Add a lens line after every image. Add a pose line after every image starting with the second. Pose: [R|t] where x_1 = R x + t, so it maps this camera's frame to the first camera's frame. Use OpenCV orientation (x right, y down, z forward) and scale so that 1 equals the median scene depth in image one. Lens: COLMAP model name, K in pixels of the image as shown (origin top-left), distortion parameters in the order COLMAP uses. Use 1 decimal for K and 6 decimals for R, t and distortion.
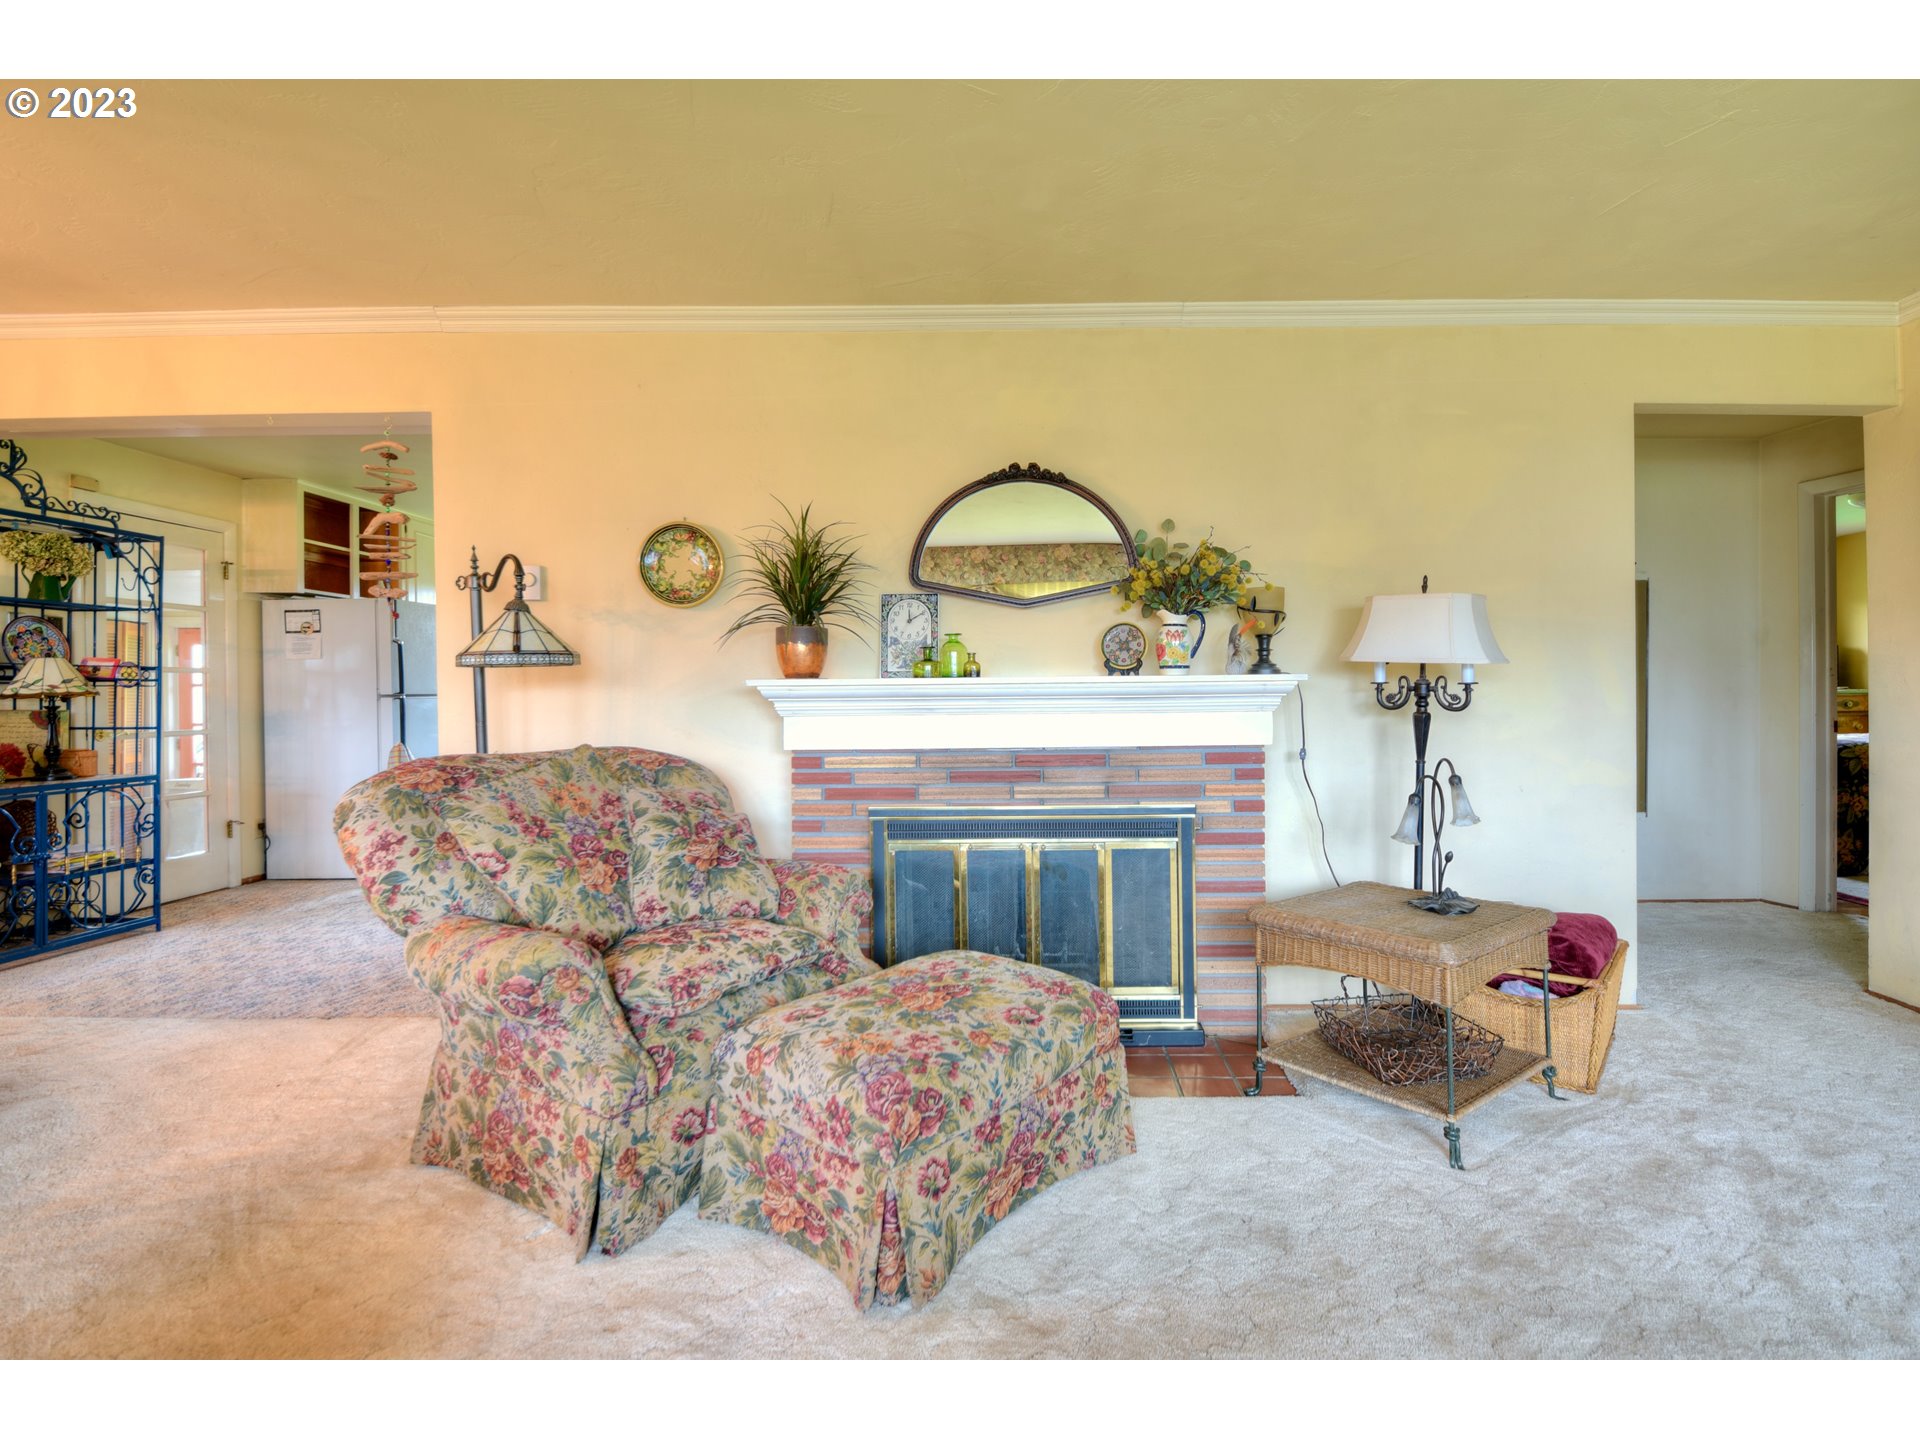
lens RADIAL K [[923.2, 0, 1027.9], [0, 923.2, 703.9], [0, 0, 1]] dist [0.001296, -0.001568]
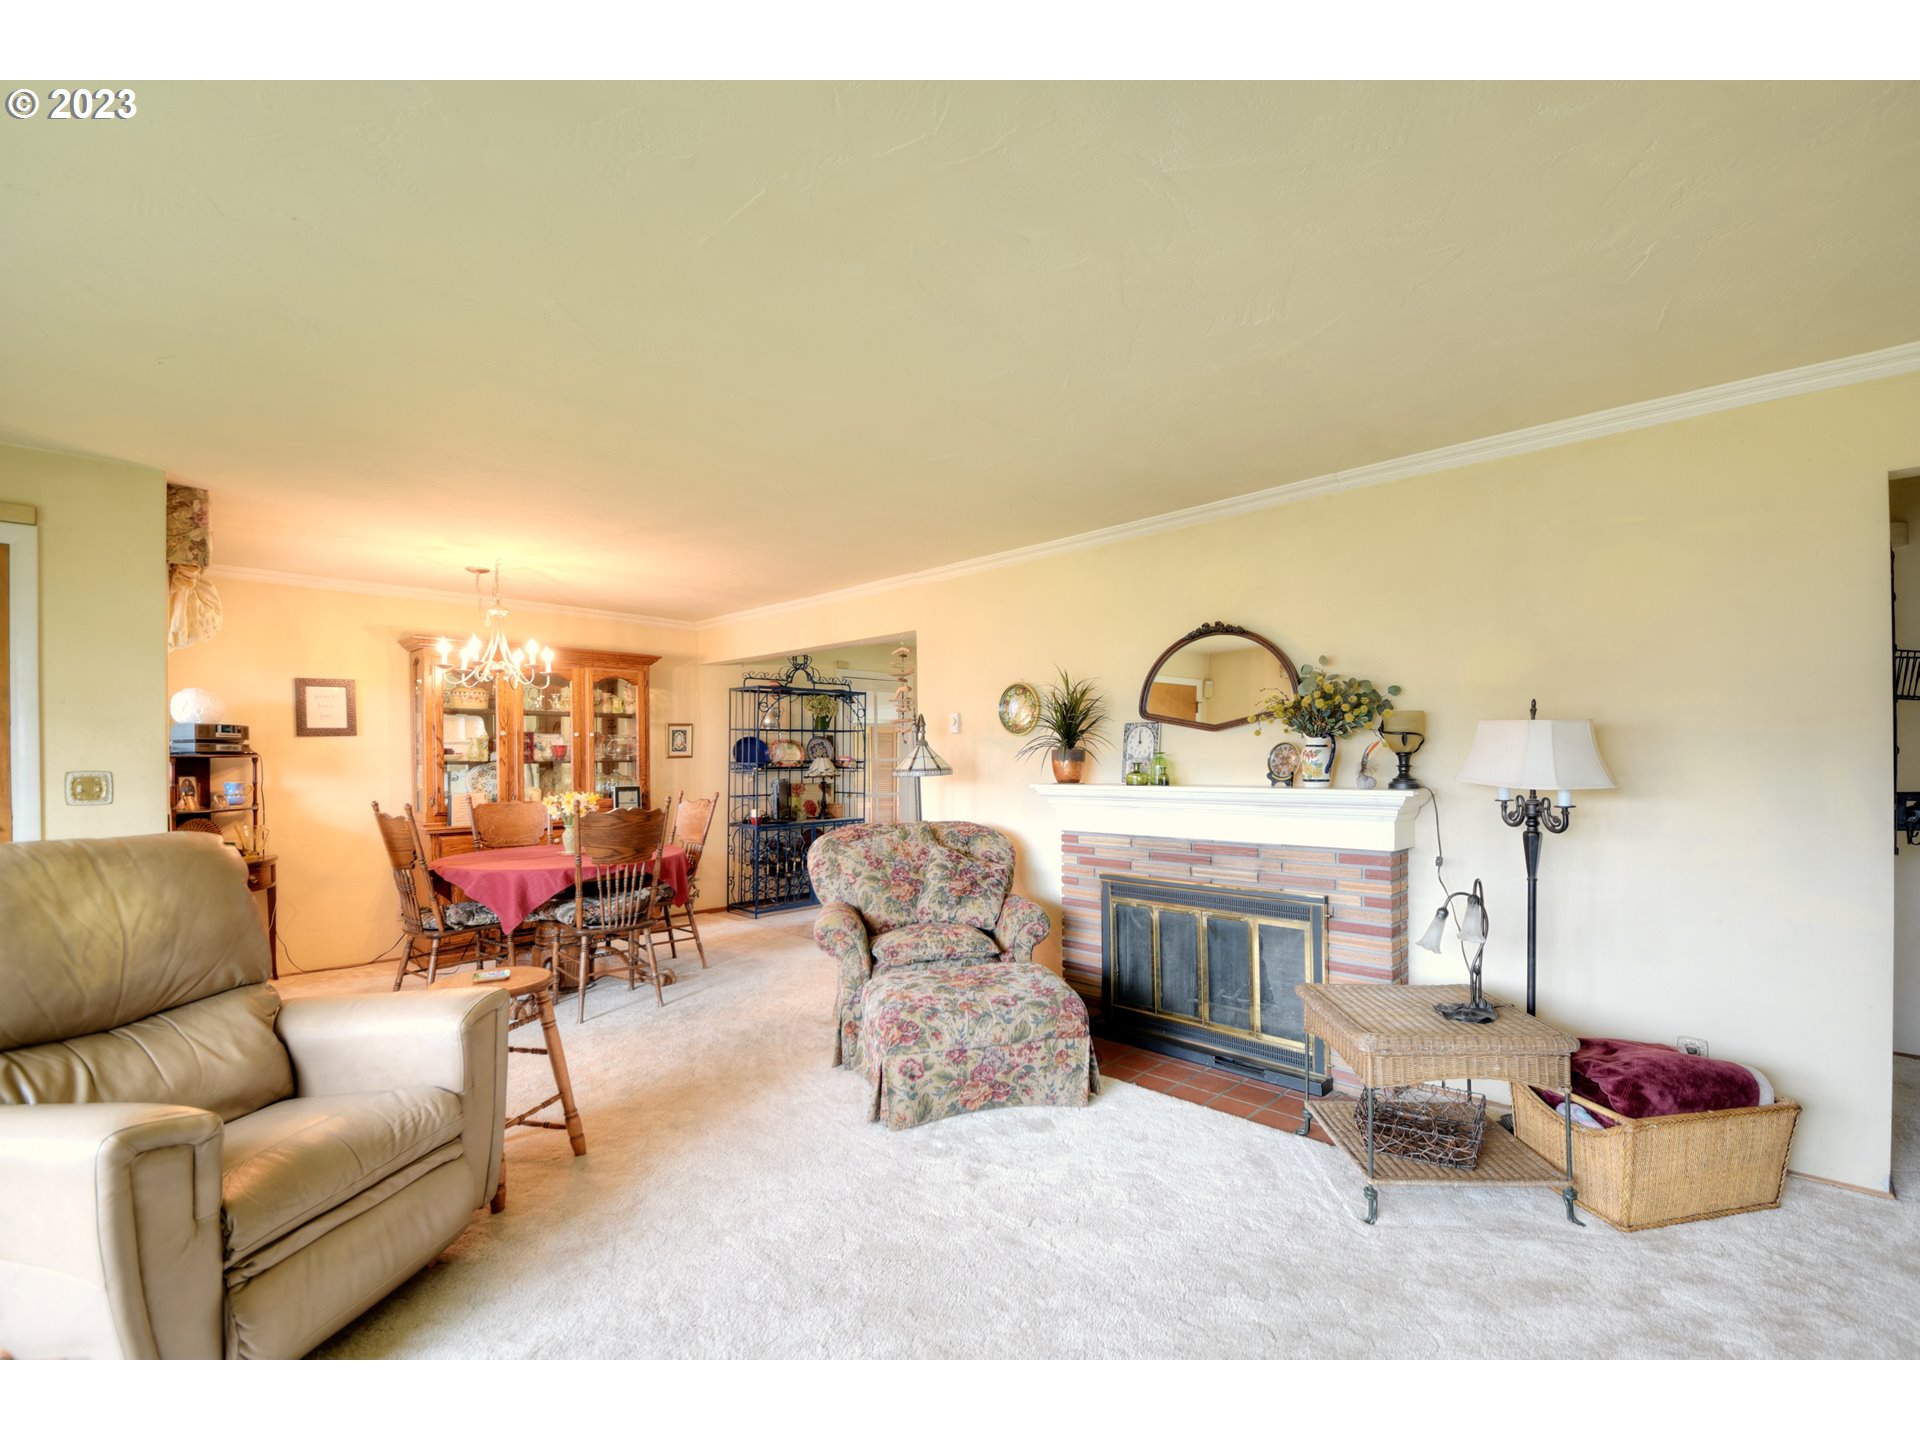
lens RADIAL K [[810.8, 0, 1001.5], [0, 810.8, 768.1], [0, 0, 1]] dist [0.000932, -0.013001]
pose [[0.742539, 0.010787, -0.669715, 0.414927], [-0.007267, 0.999941, 0.008049, -0.045327], [0.669763, -0.001110, 0.742574, -0.045592]]
